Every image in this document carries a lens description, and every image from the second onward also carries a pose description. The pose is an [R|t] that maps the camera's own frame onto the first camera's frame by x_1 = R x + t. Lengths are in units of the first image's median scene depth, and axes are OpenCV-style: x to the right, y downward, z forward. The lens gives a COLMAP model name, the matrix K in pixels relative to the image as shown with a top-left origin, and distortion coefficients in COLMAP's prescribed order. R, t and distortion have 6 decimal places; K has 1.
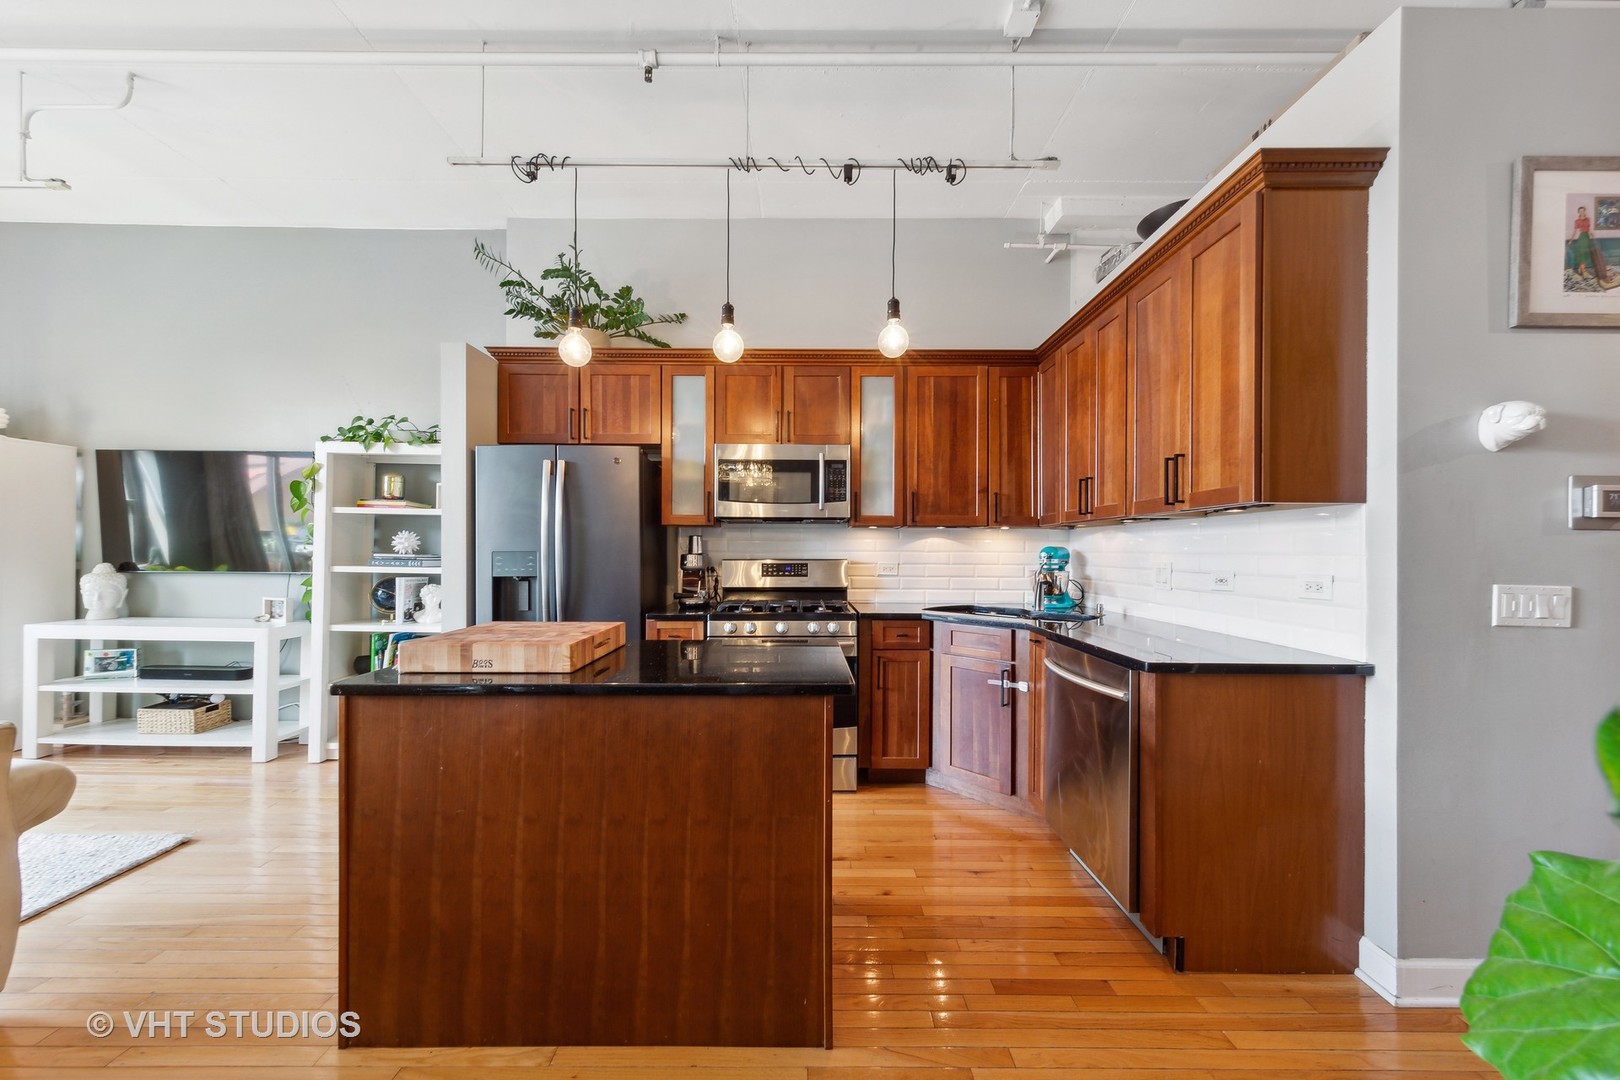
lens RADIAL K [[578.6, 0, 804.6], [0, 578.6, 554.1], [0, 0, 1]] dist [0.004644, -0.000002]
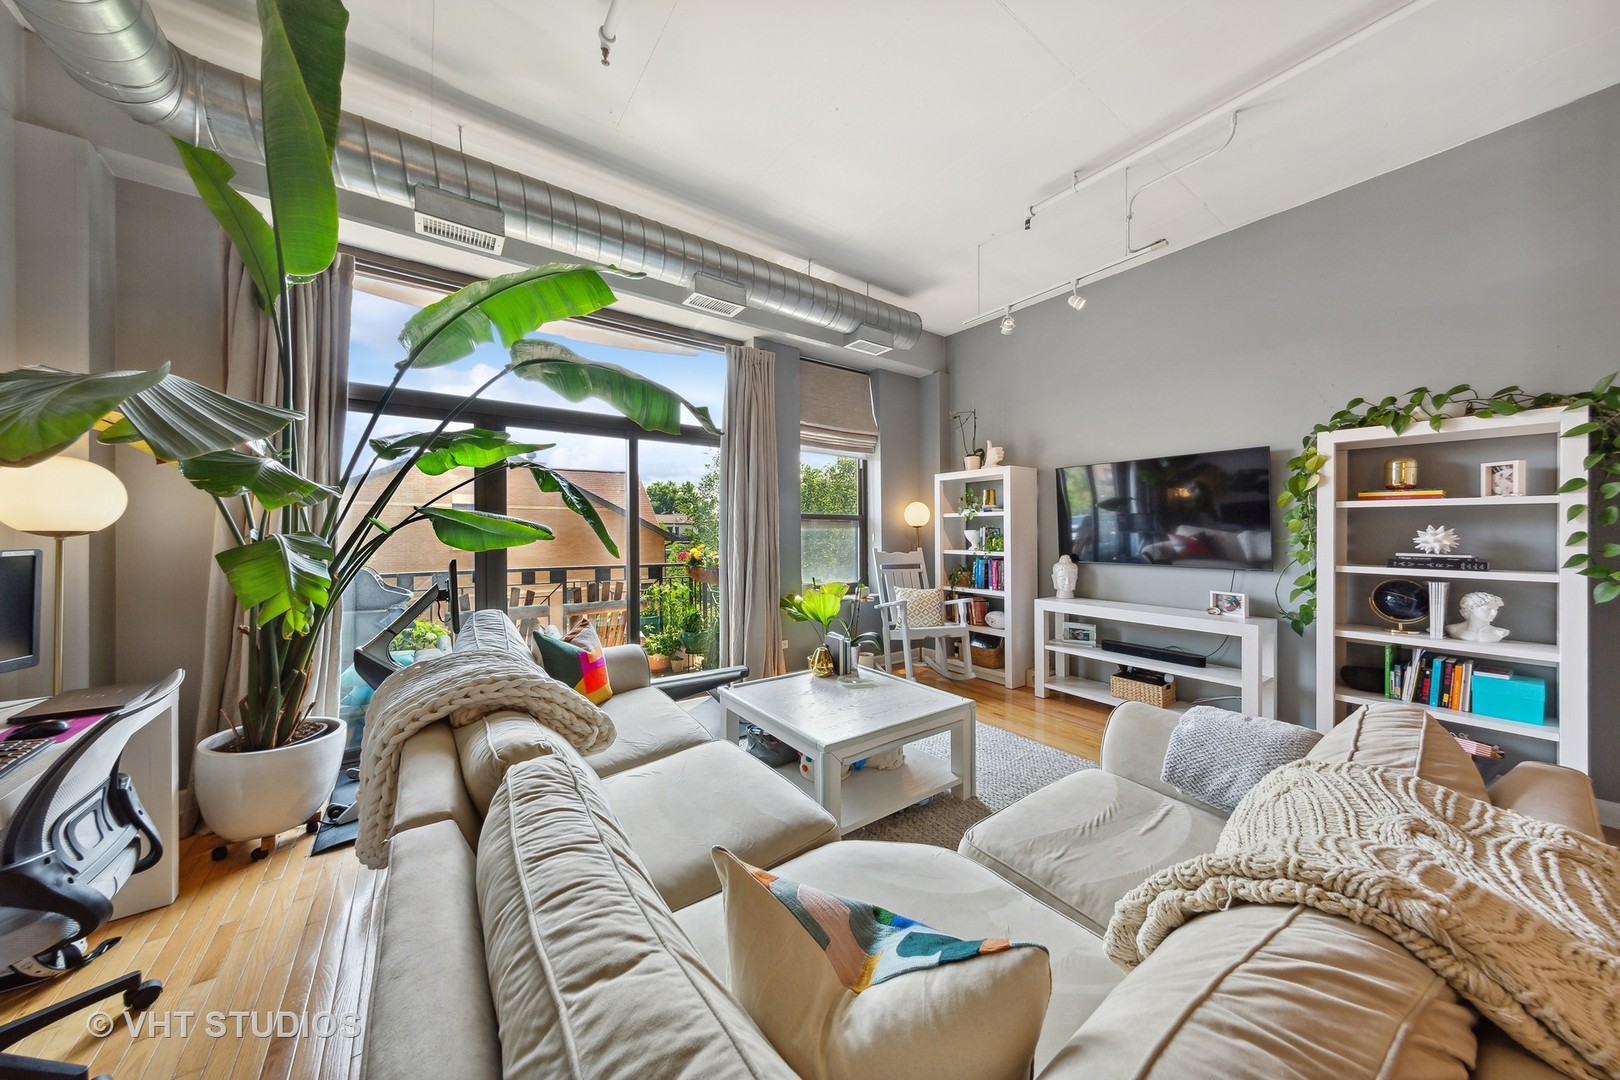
lens RADIAL K [[521.6, 0, 812.7], [0, 521.6, 534.2], [0, 0, 1]] dist [0.000960, 0.000061]
pose [[0.599831, -0.007080, -0.800096, -0.659187], [-0.000174, 0.999960, -0.008980, -0.021661], [0.800127, 0.005526, 0.599805, -0.164152]]
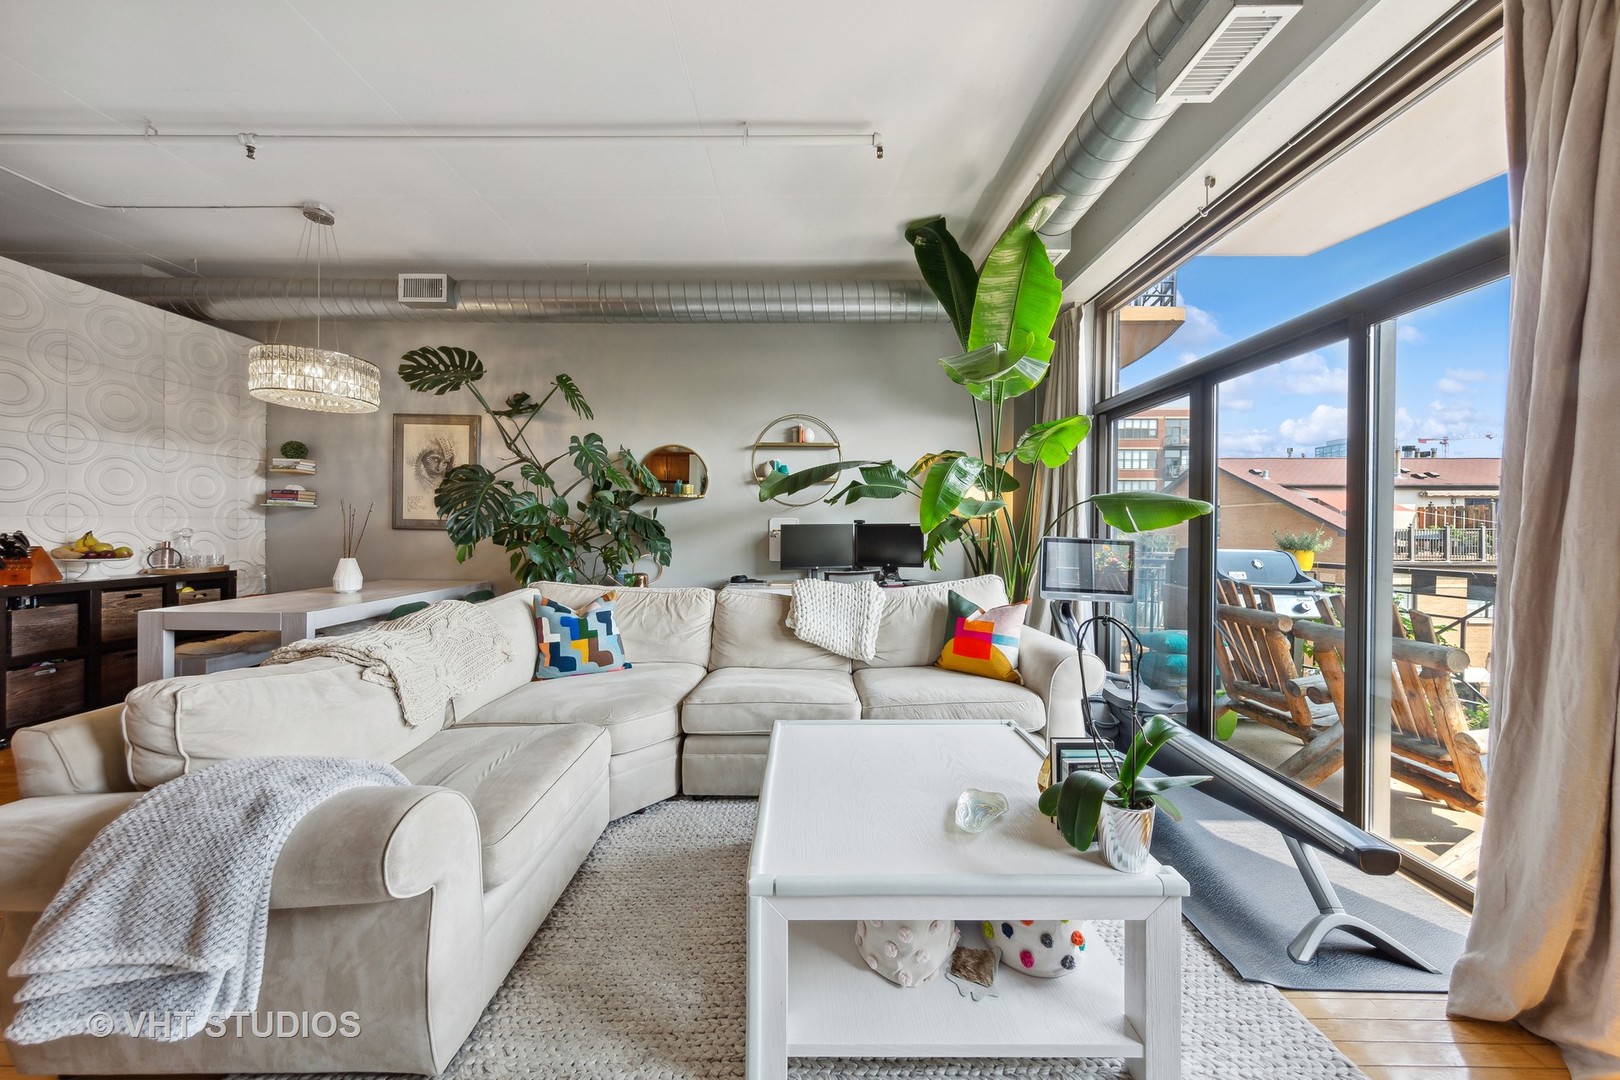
lens RADIAL K [[528.3, 0, 803.8], [0, 528.3, 528.7], [0, 0, 1]] dist [0.002735, -0.000006]
pose [[-0.999934, -0.010632, -0.004349, -1.189285], [-0.010665, 0.999915, 0.007545, -0.011676], [0.004269, 0.007591, -0.999962, 0.852501]]
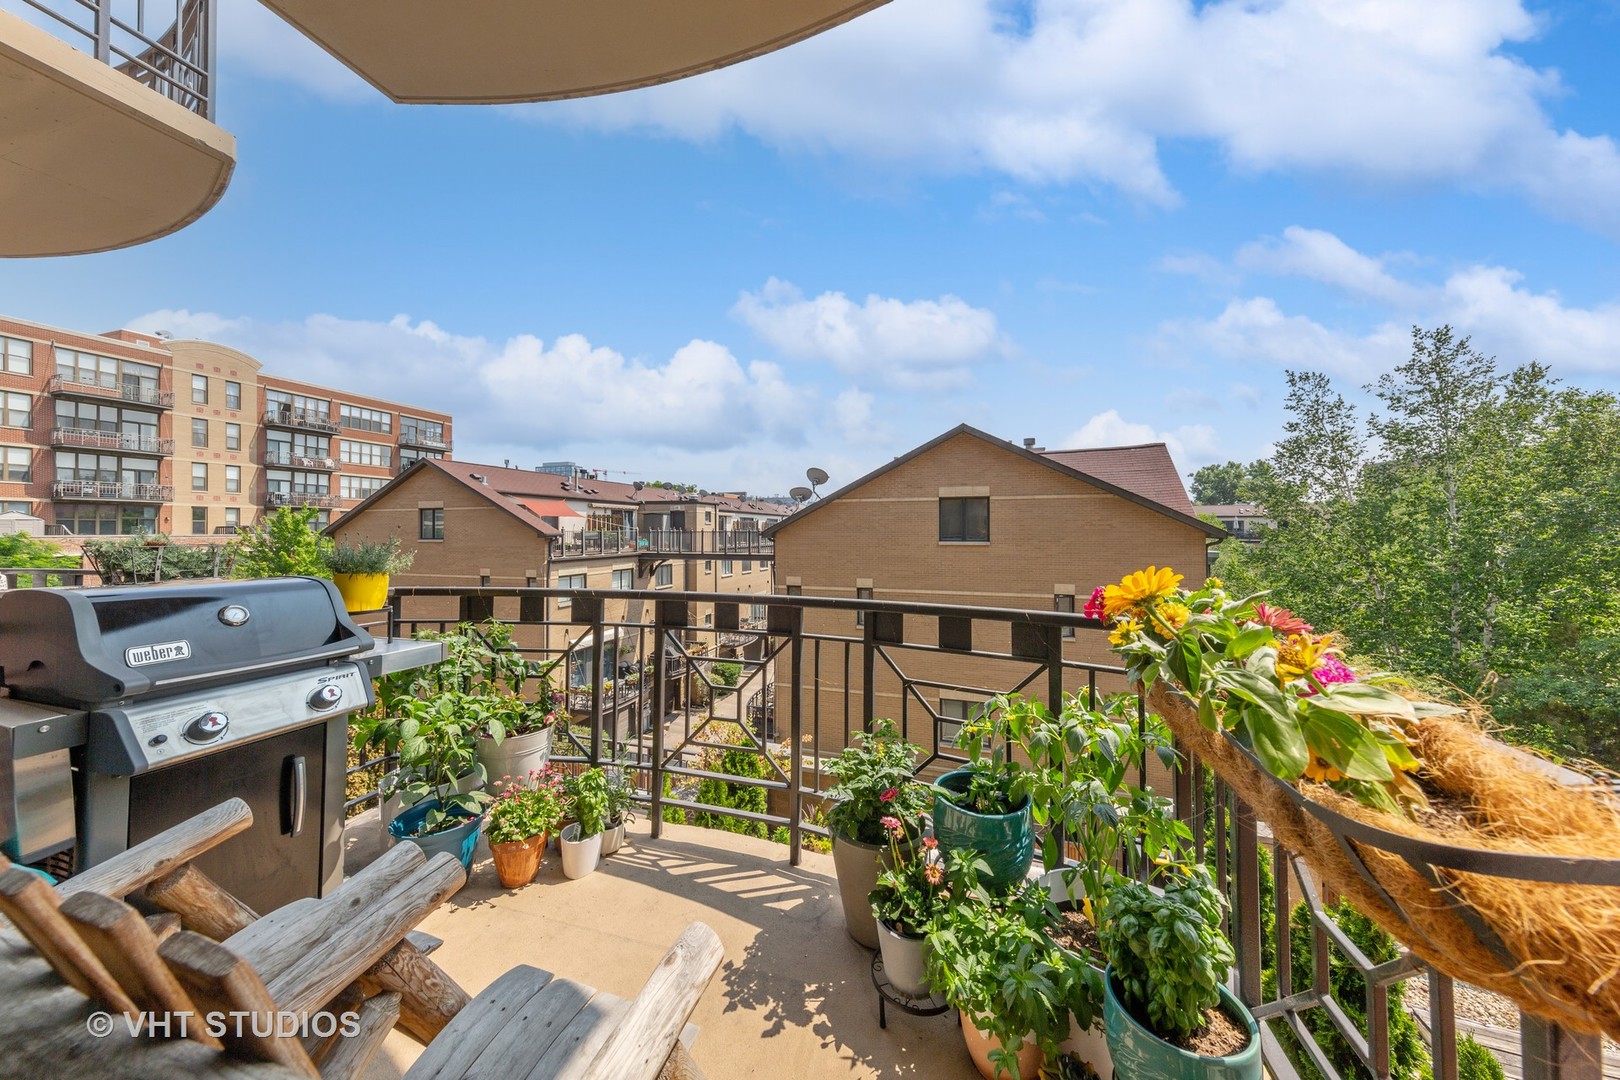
lens RADIAL K [[521.6, 0, 812.7], [0, 521.6, 534.2], [0, 0, 1]] dist [0.000960, 0.000061]
pose [[-0.302753, -0.001053, -0.953069, -1.630560], [-0.006207, 0.999980, 0.000867, -0.016257], [0.953049, 0.006179, -0.302753, 0.554817]]
